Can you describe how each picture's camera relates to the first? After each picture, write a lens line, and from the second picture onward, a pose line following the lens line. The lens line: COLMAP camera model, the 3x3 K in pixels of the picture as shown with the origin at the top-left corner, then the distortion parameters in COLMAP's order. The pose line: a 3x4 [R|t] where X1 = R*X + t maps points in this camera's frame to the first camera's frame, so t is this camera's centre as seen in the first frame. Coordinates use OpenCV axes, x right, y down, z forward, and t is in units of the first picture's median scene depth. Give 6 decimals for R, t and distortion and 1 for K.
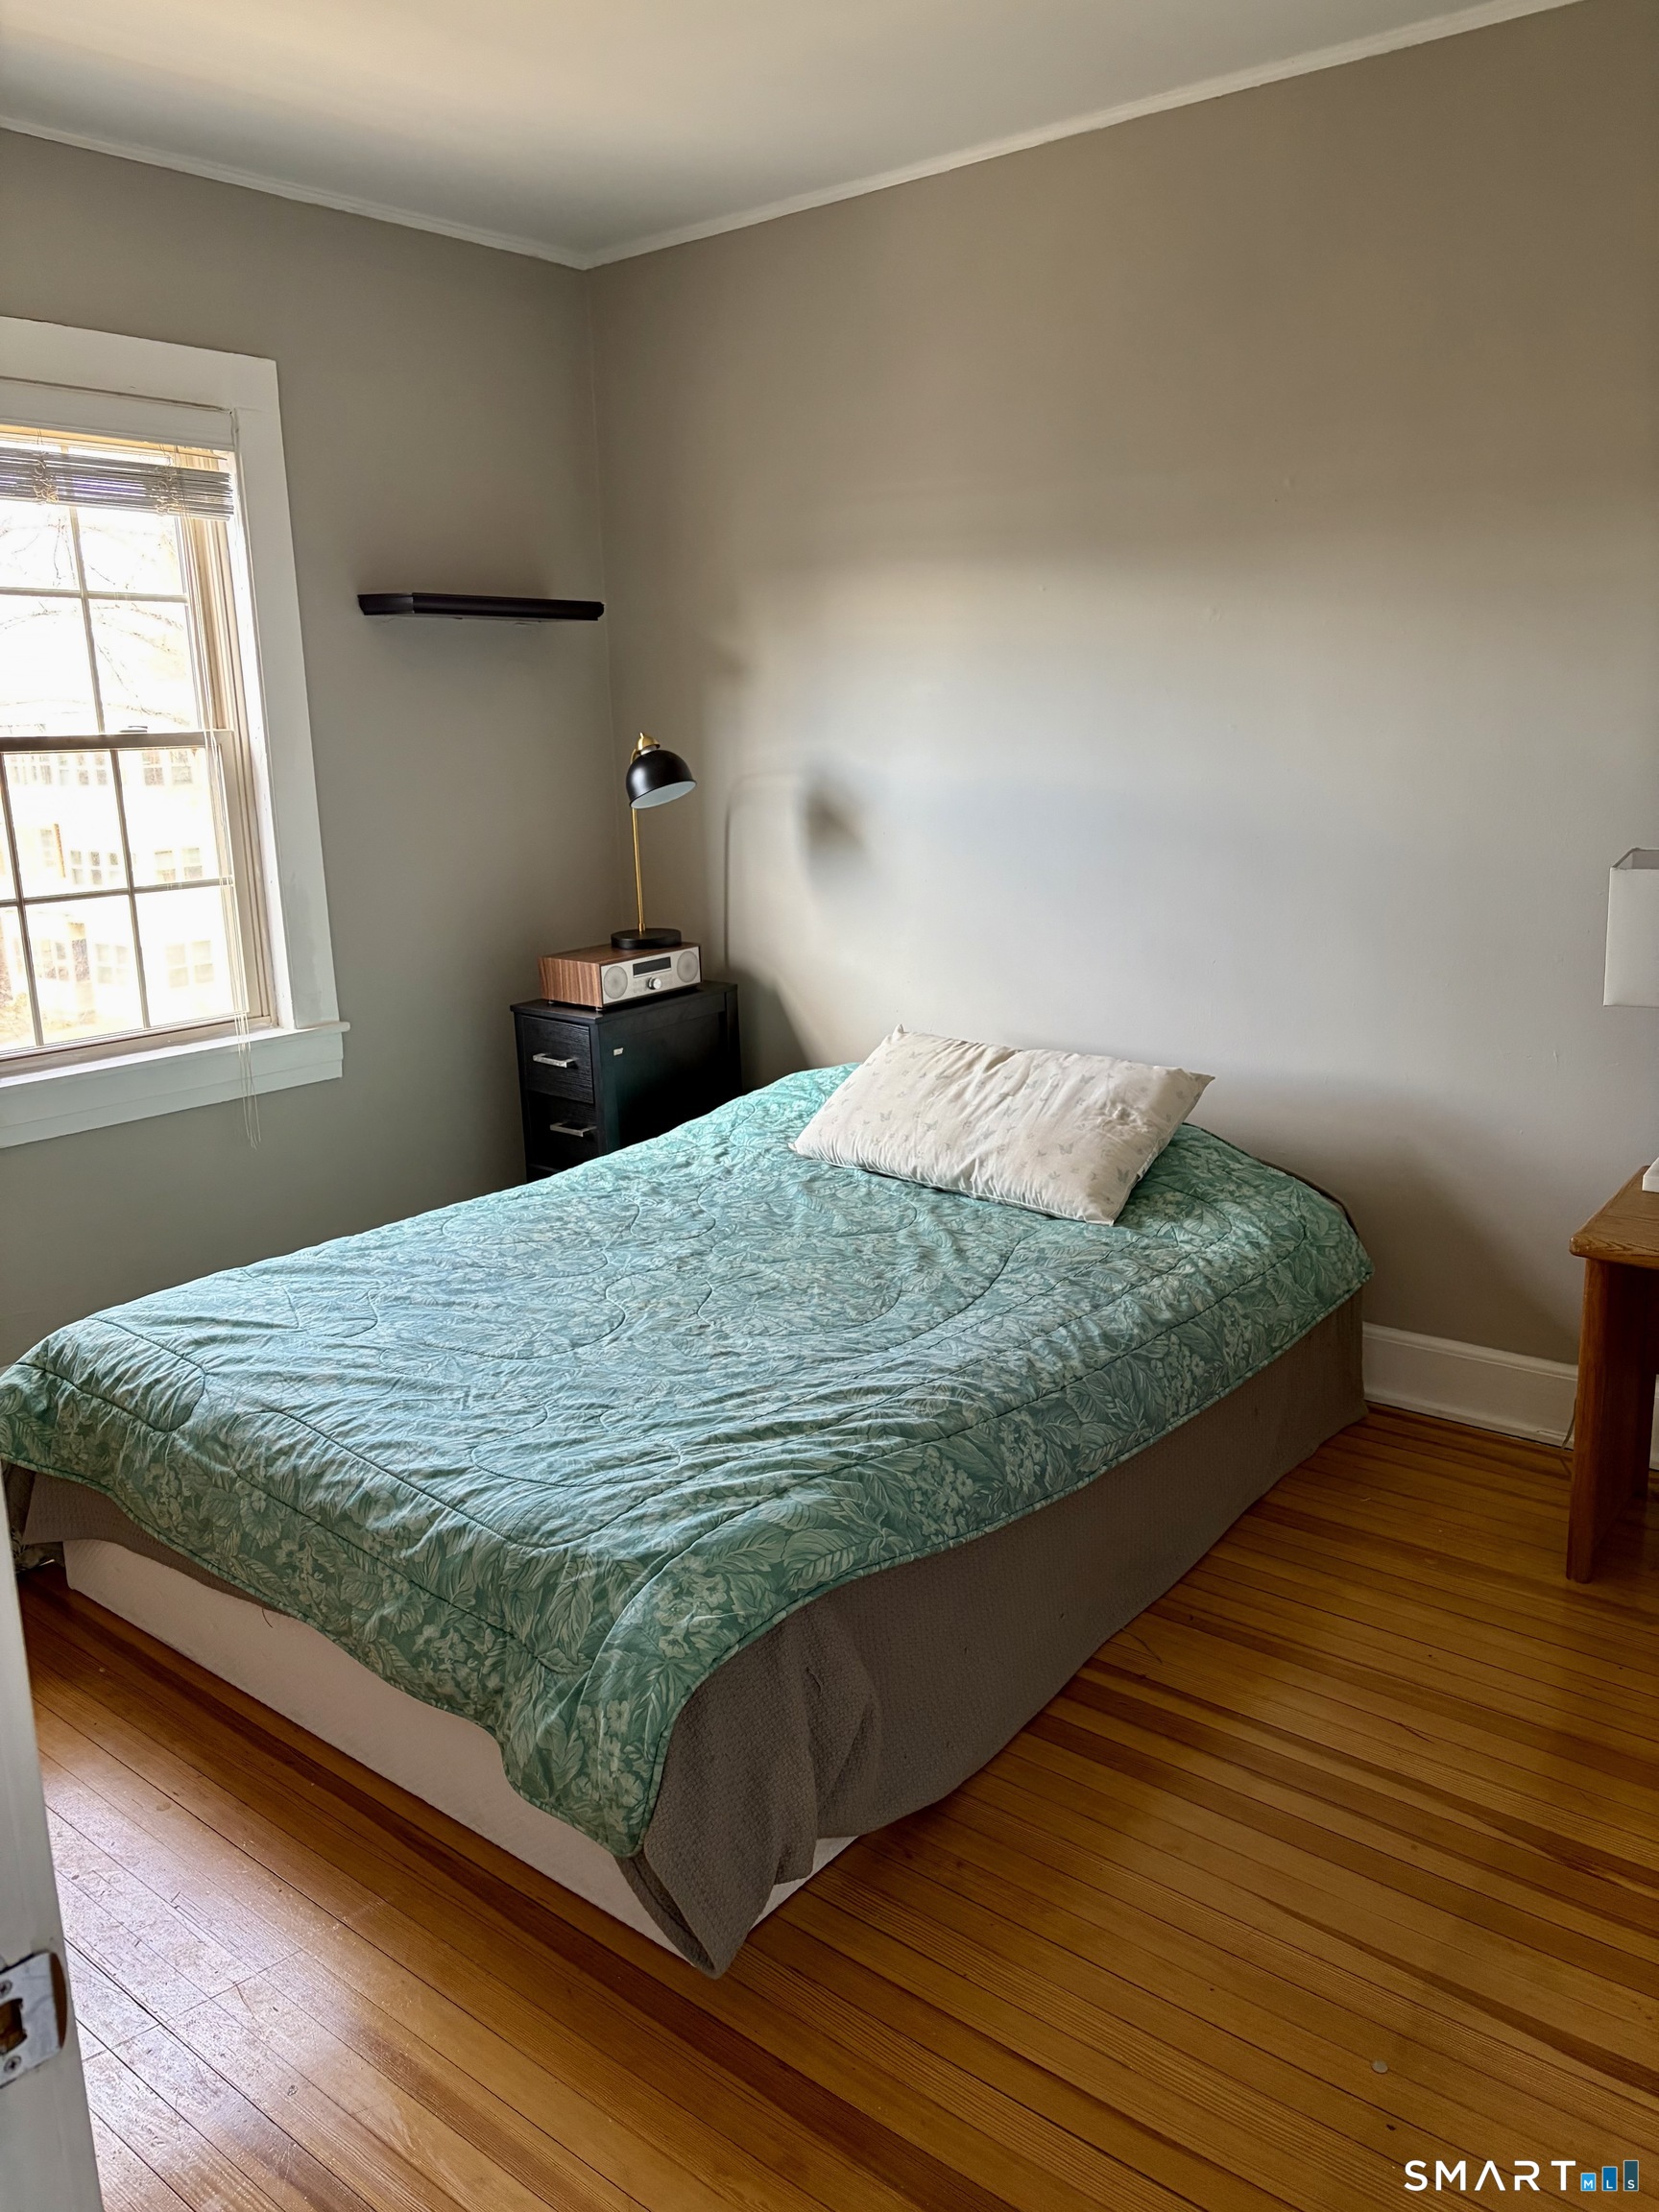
lens RADIAL K [[1669.8, 0, 829.1], [0, 1669.8, 1120.3], [0, 0, 1]] dist [0.053228, -0.055705]
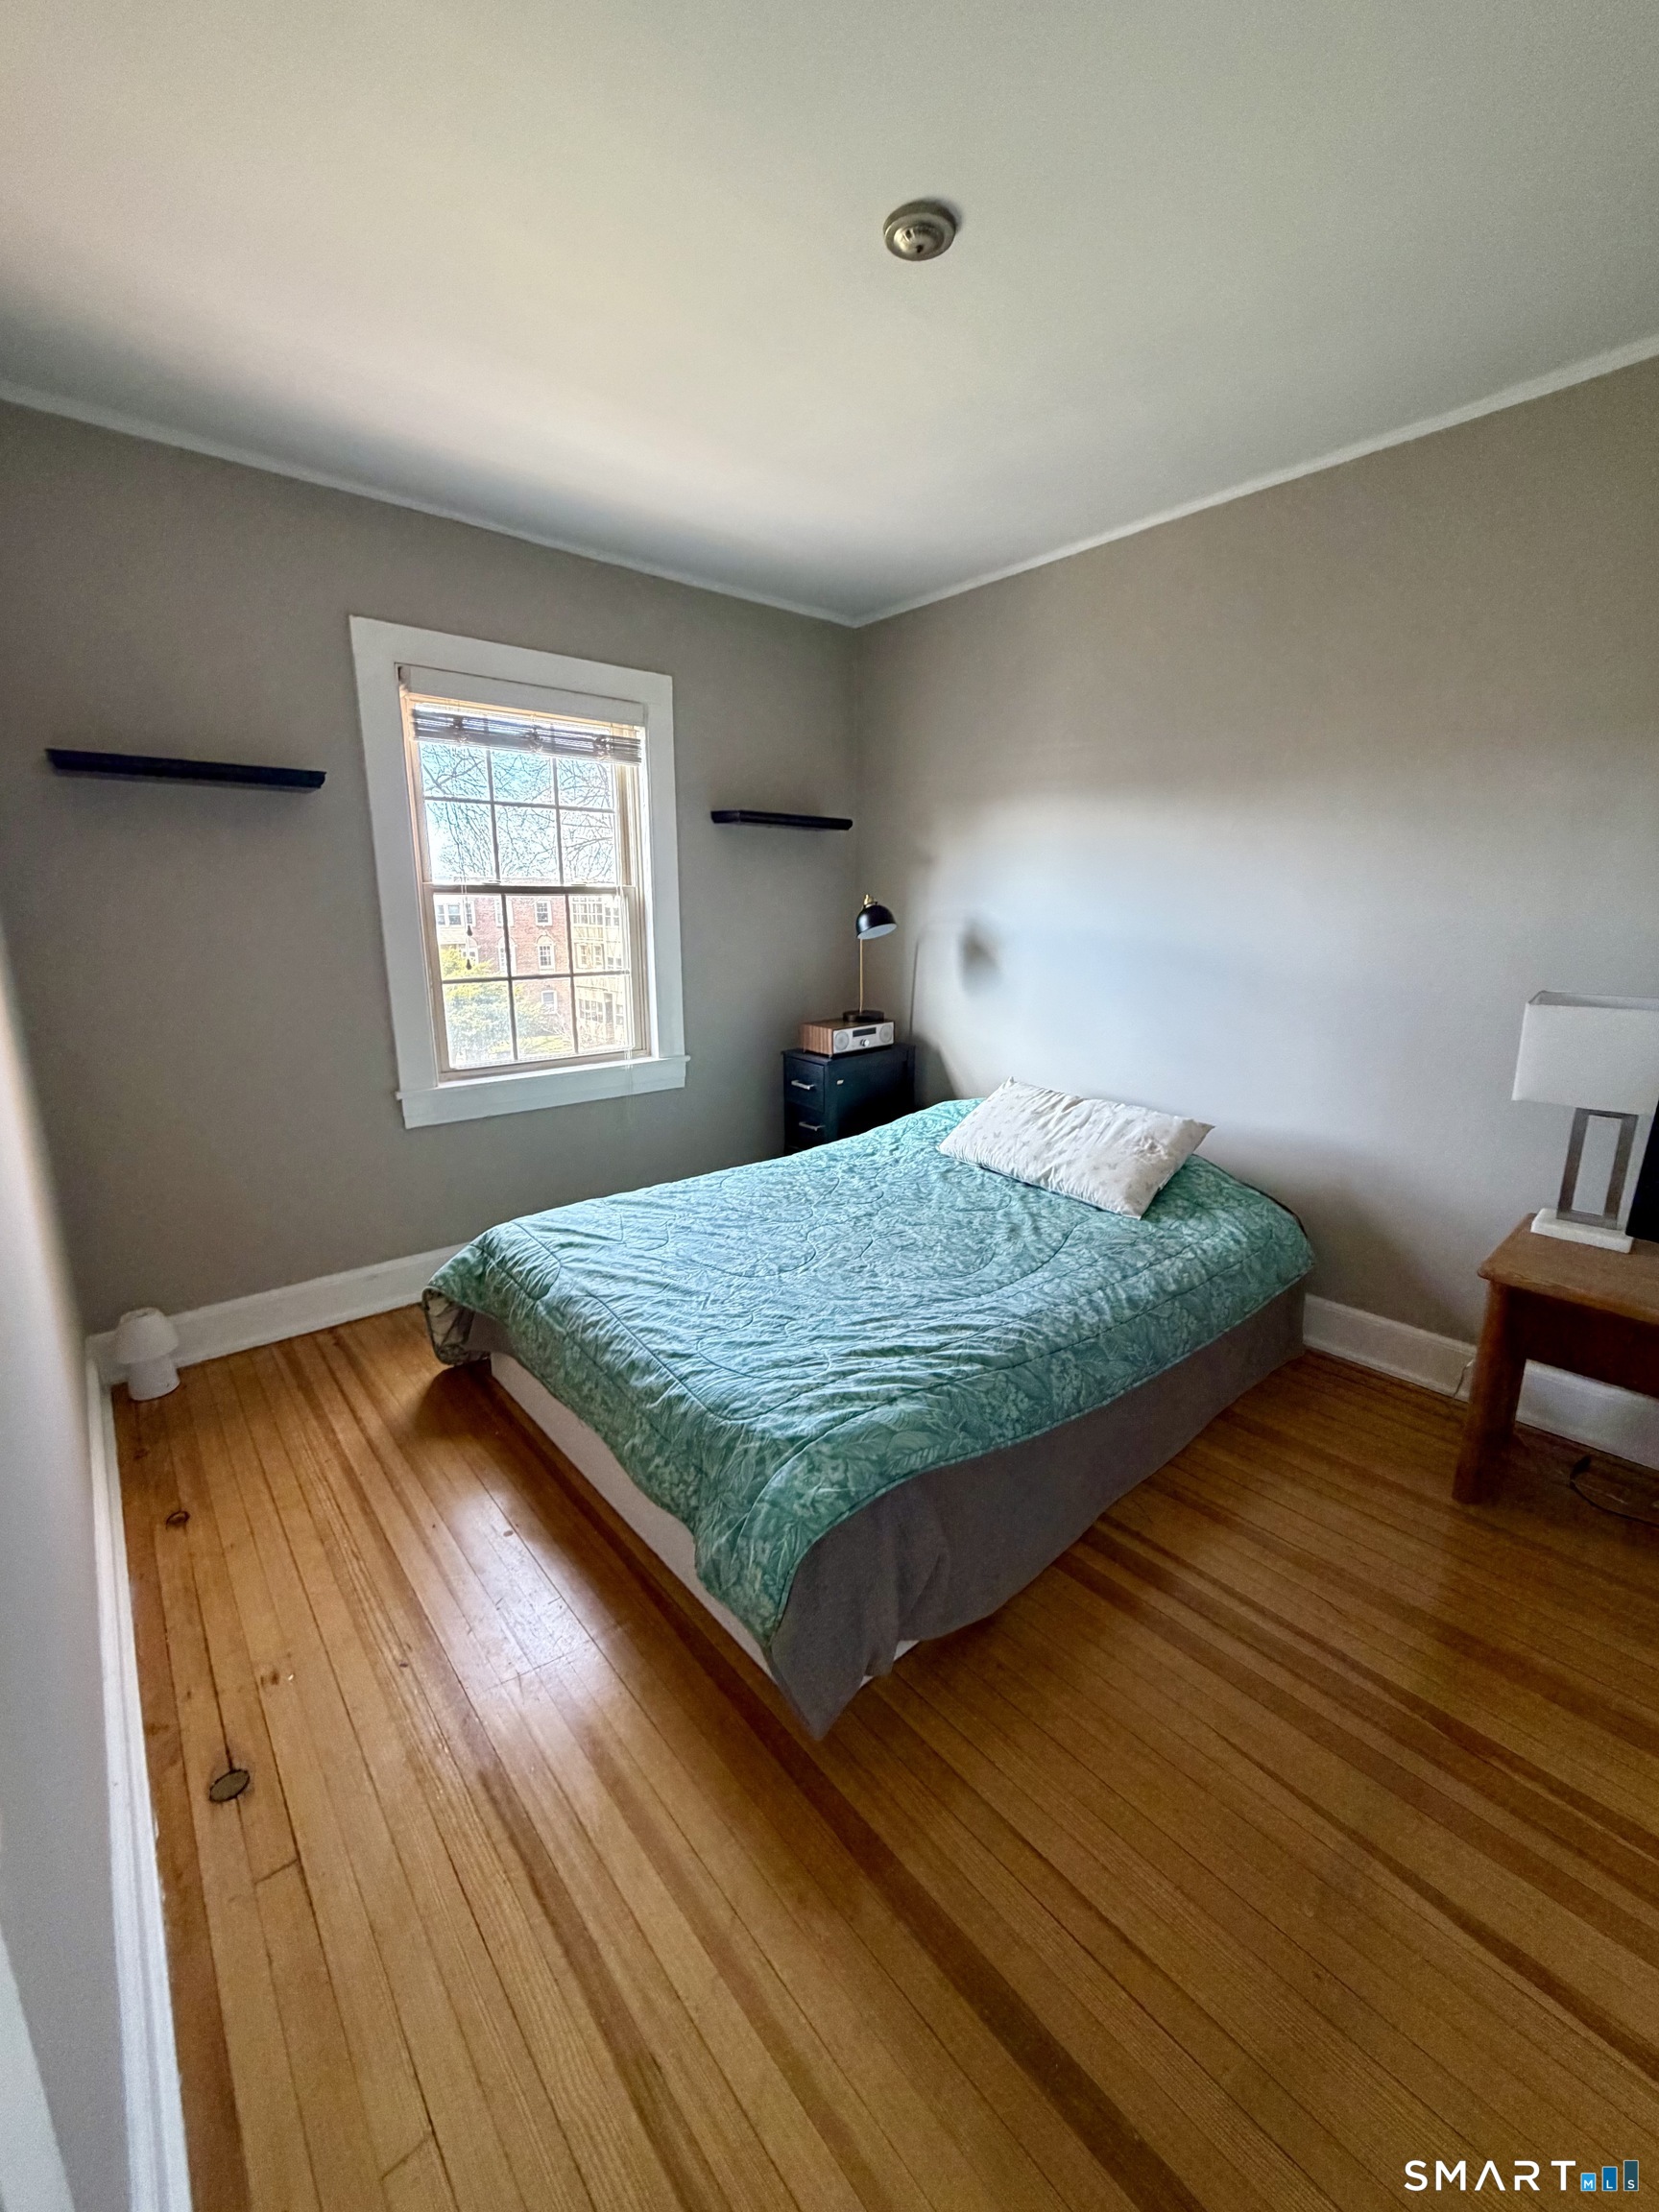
lens RADIAL K [[879.9, 0, 829.5], [0, 879.9, 1099.5], [0, 0, 1]] dist [-0.001698, 0.000575]
pose [[0.982262, 0.069724, -0.174066, 0.026361], [-0.071787, 0.997404, -0.005572, -0.025703], [0.173226, 0.017969, 0.984718, 0.179291]]
